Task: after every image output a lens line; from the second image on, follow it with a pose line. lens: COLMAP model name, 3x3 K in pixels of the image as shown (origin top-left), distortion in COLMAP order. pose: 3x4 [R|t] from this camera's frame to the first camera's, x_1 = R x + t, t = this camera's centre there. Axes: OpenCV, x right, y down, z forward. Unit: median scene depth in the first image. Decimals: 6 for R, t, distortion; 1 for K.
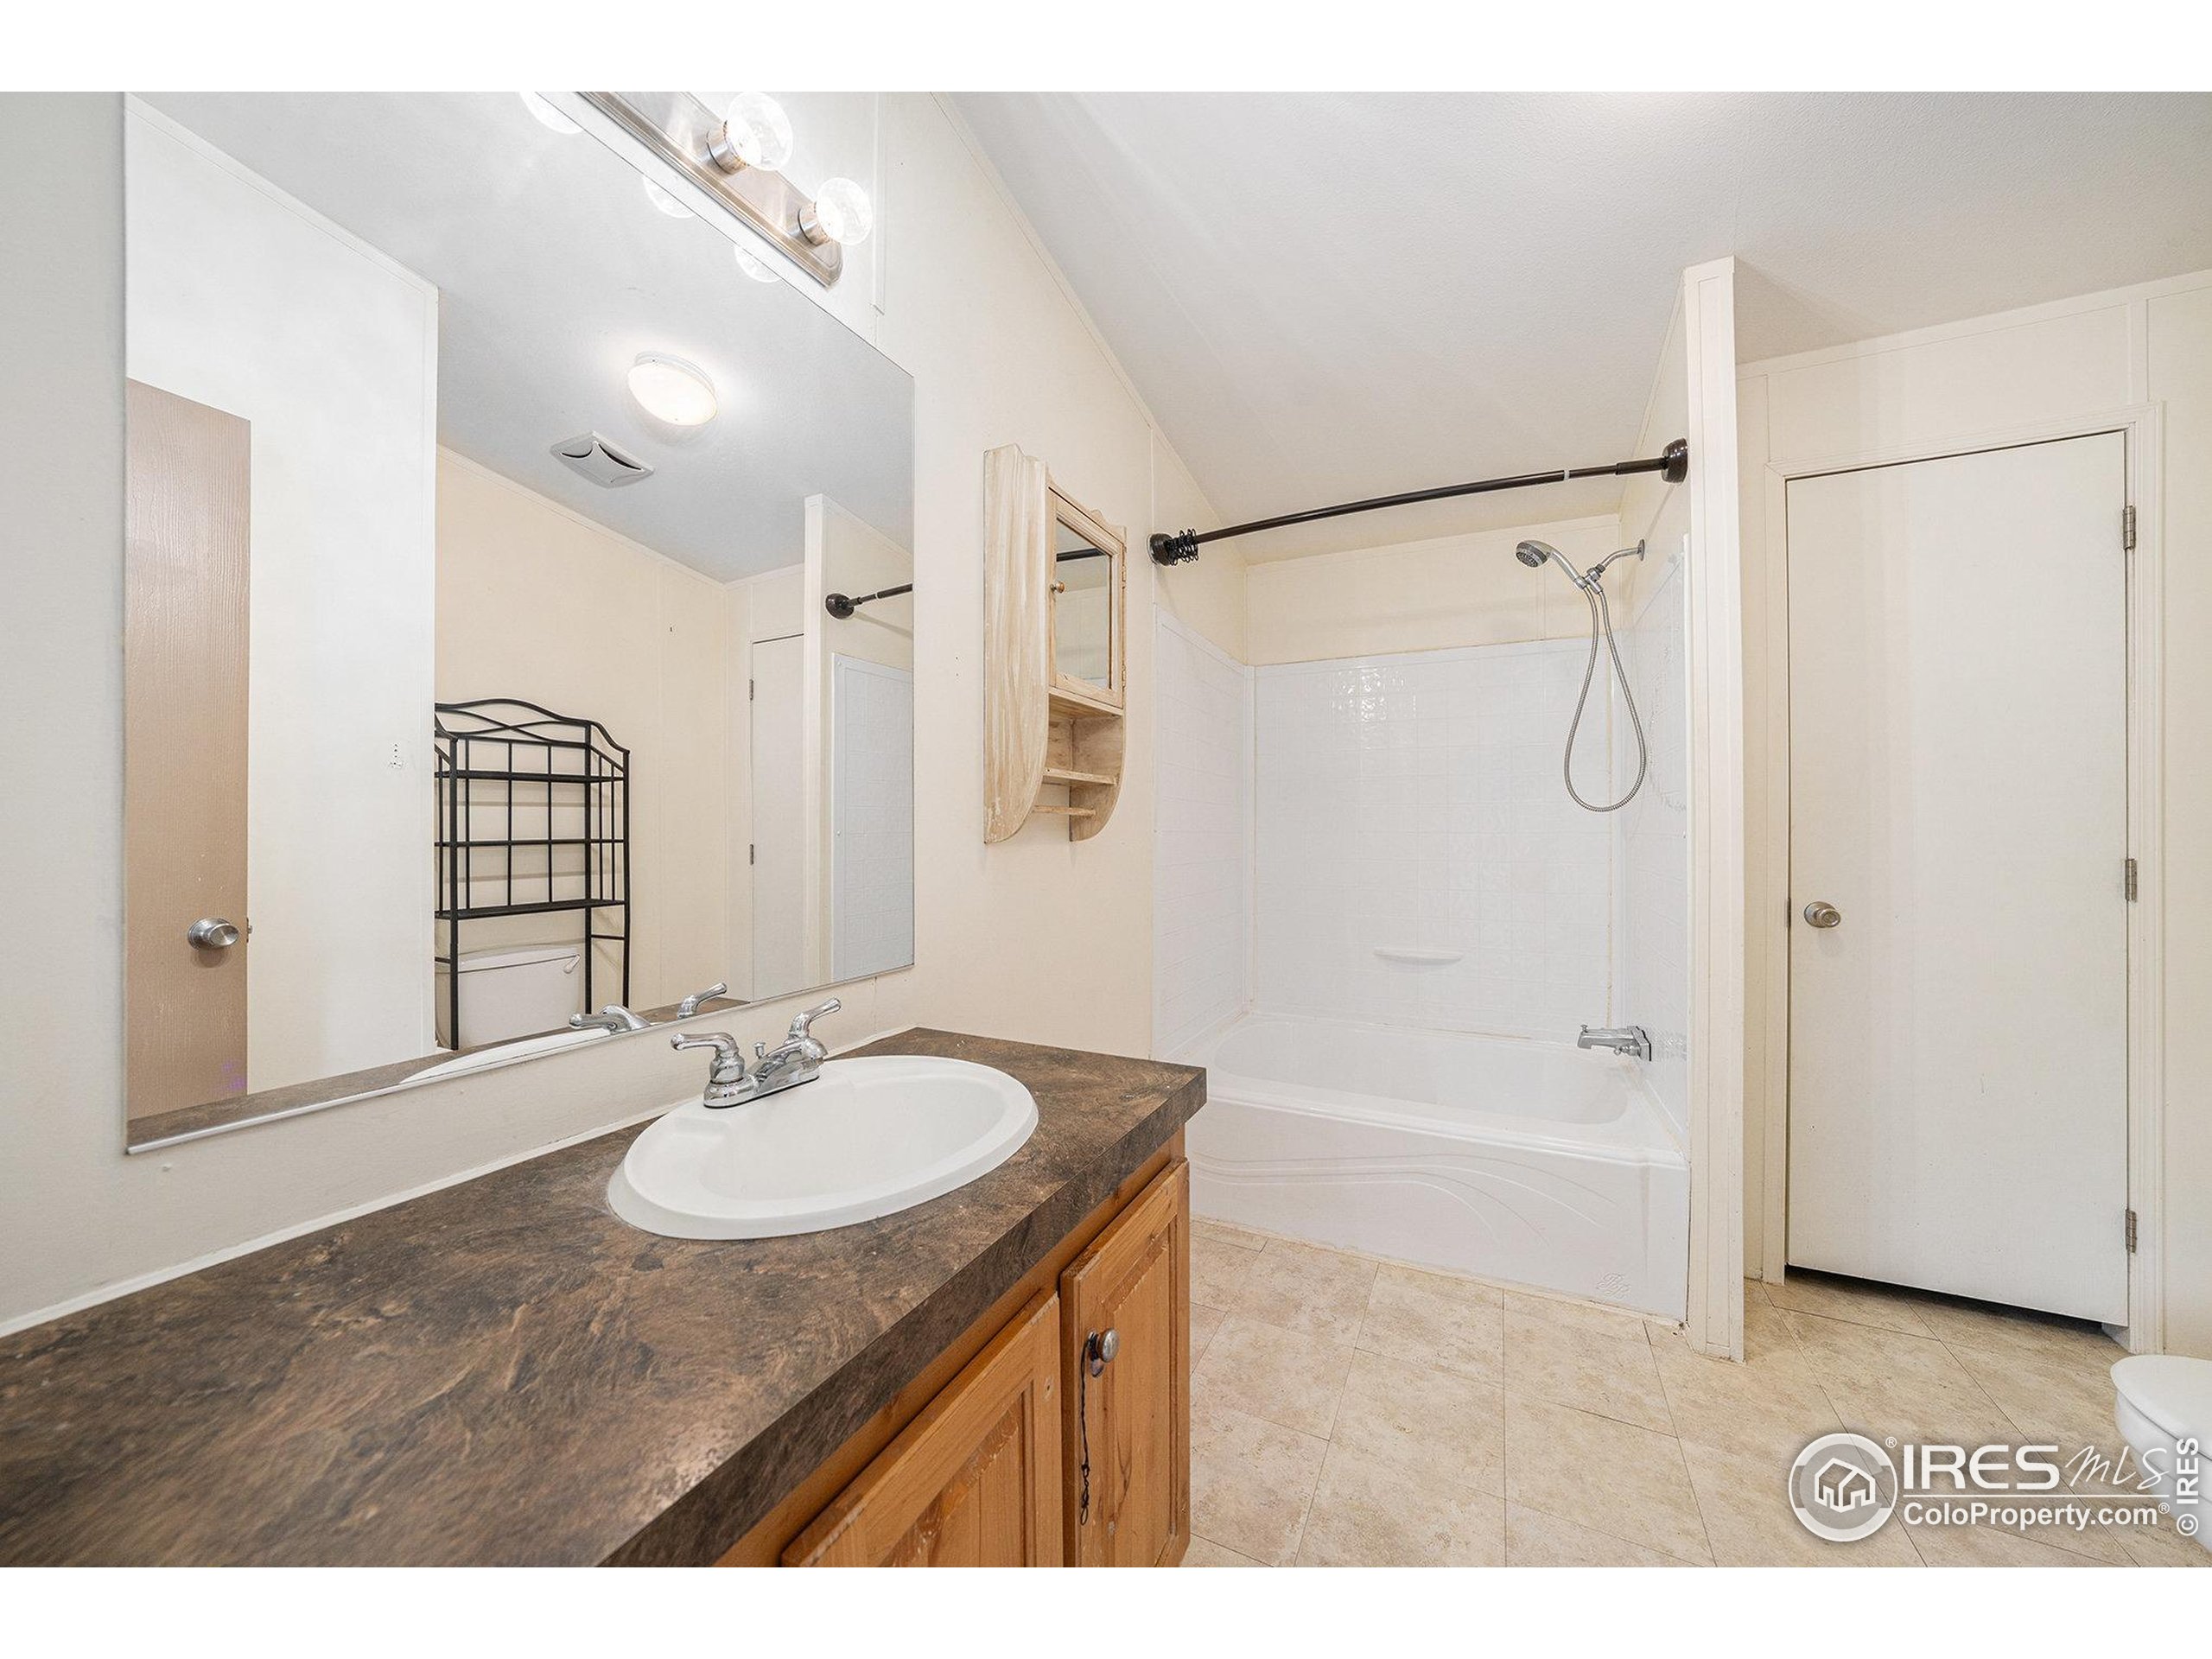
lens RADIAL K [[793.5, 0, 1106.0], [0, 793.5, 829.5], [0, 0, 1]] dist [-0.001484, 0.000078]
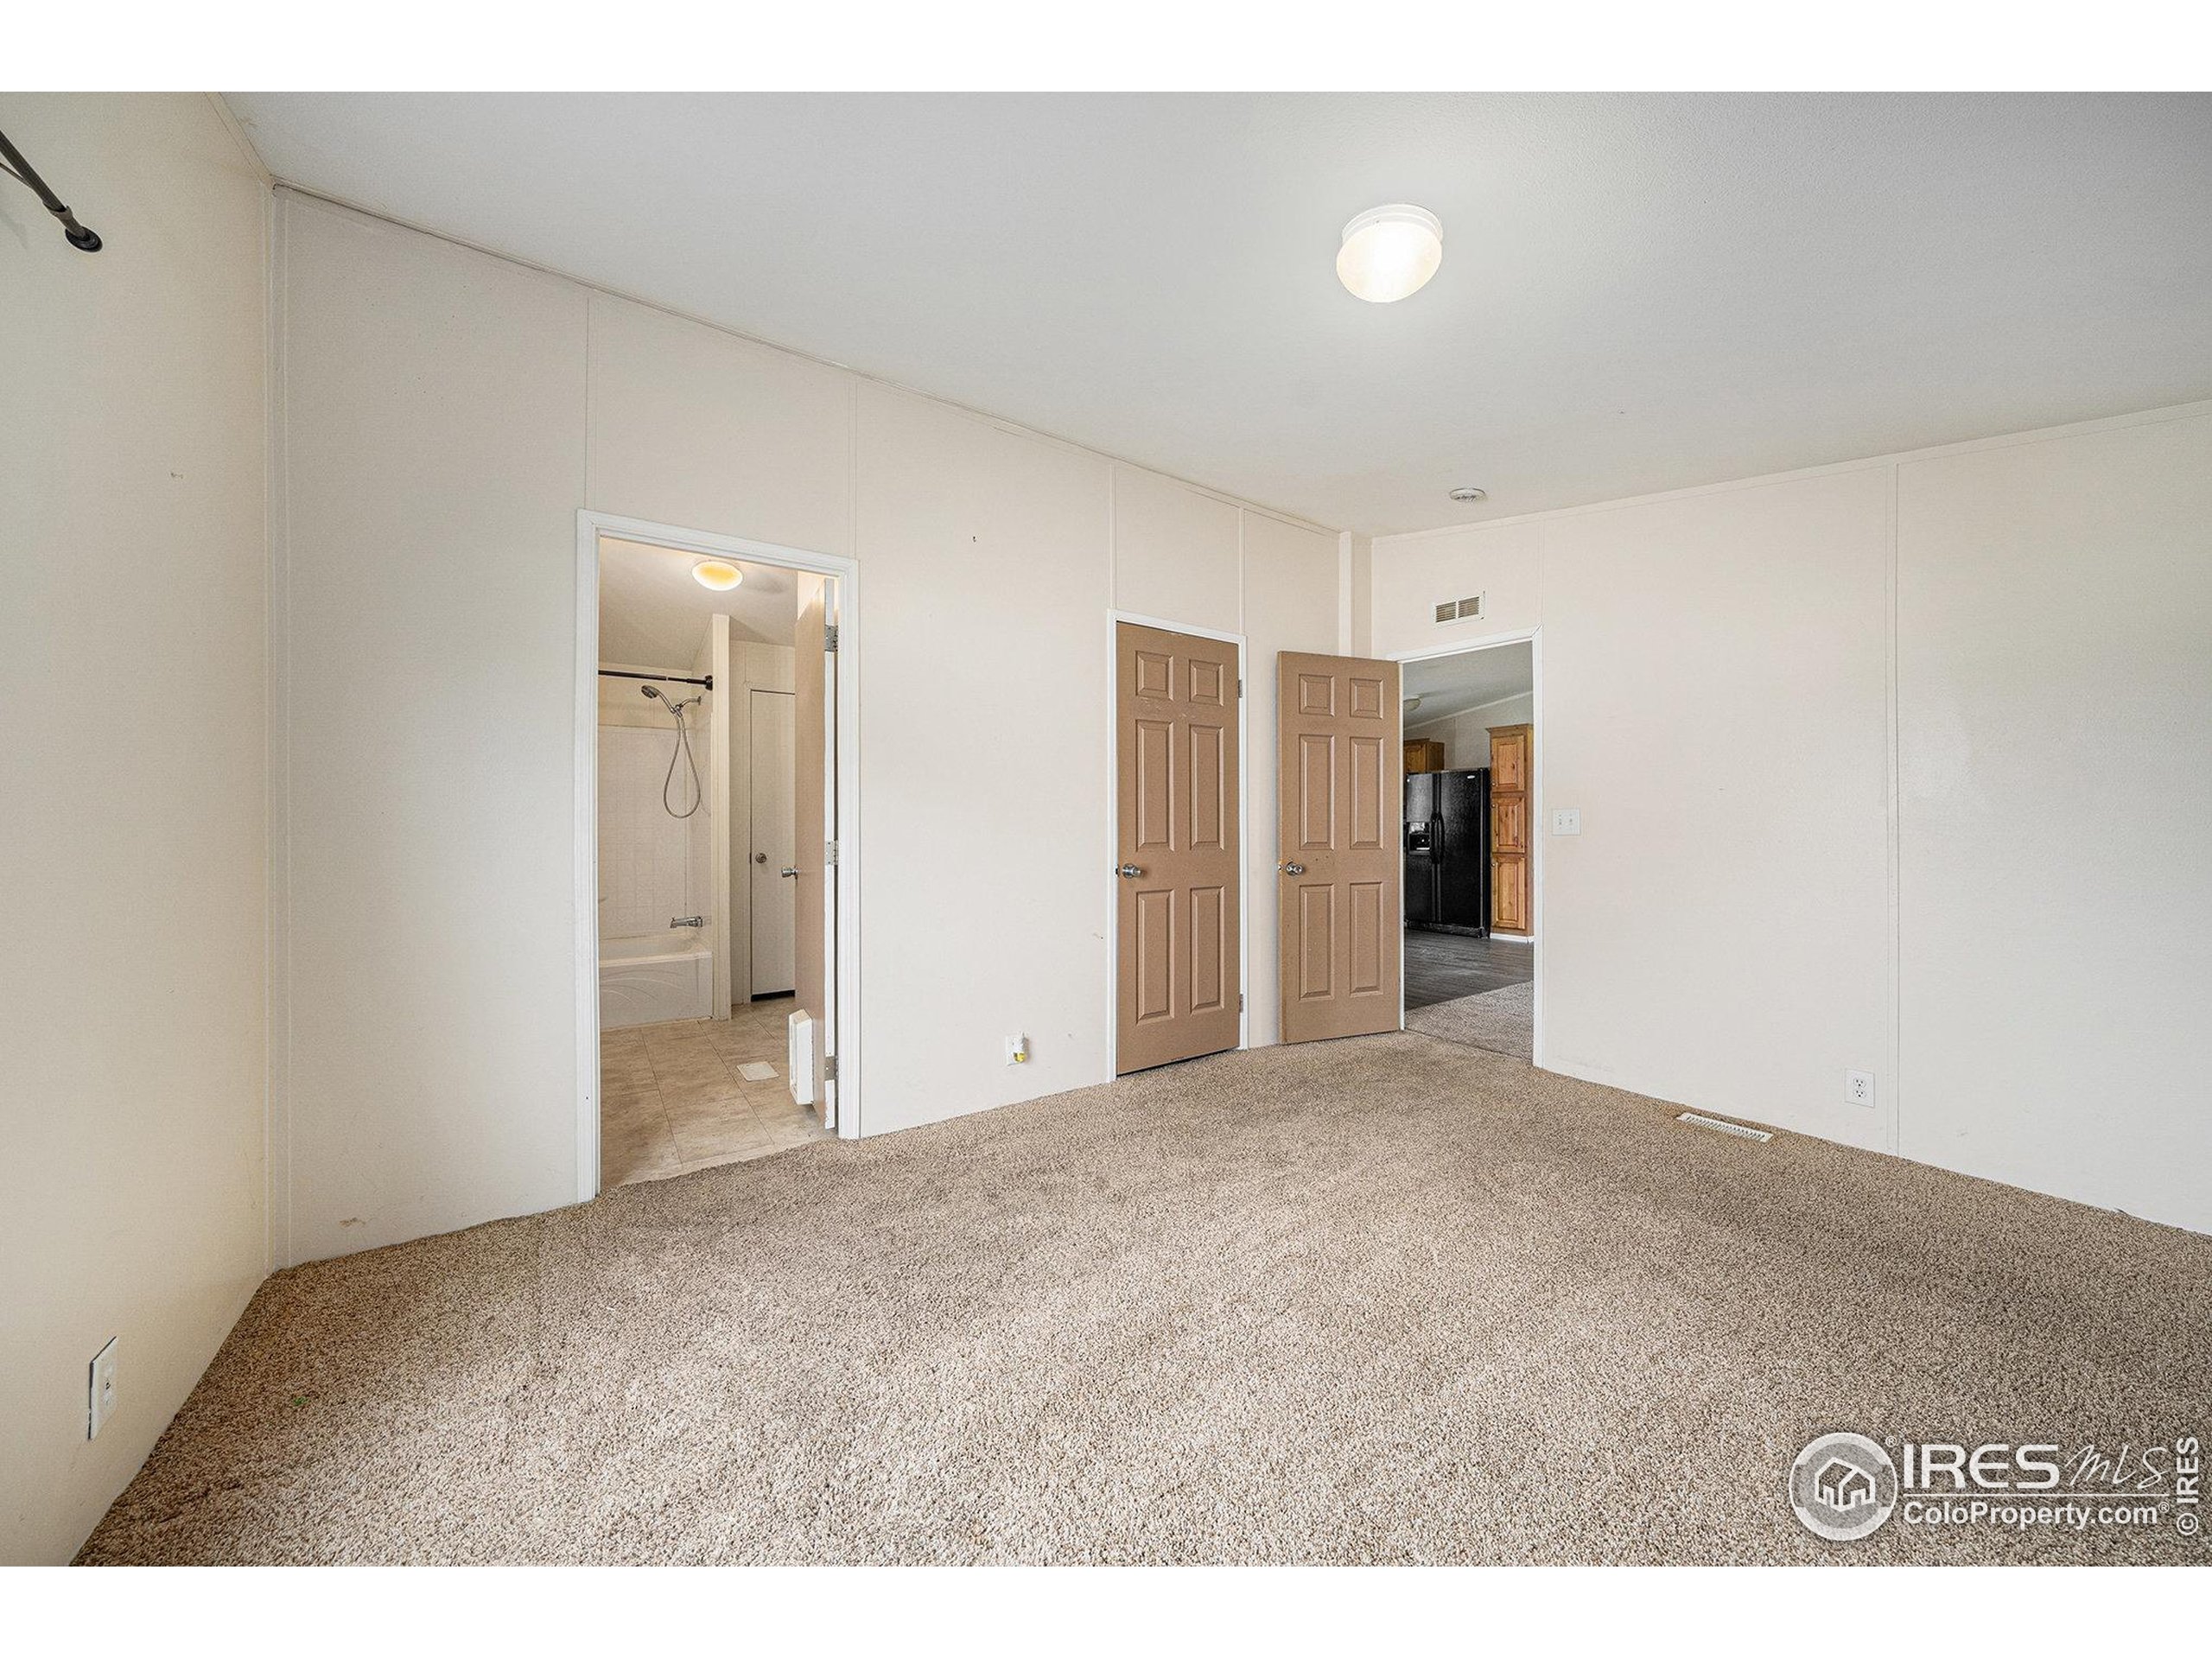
lens RADIAL K [[793.5, 0, 1106.0], [0, 793.5, 829.5], [0, 0, 1]] dist [-0.001484, 0.000078]
pose [[0.489119, 0.002916, 0.872212, -0.773509], [0.002118, 0.999987, -0.004531, 0.024024], [-0.872214, 0.004064, 0.489107, -1.187810]]
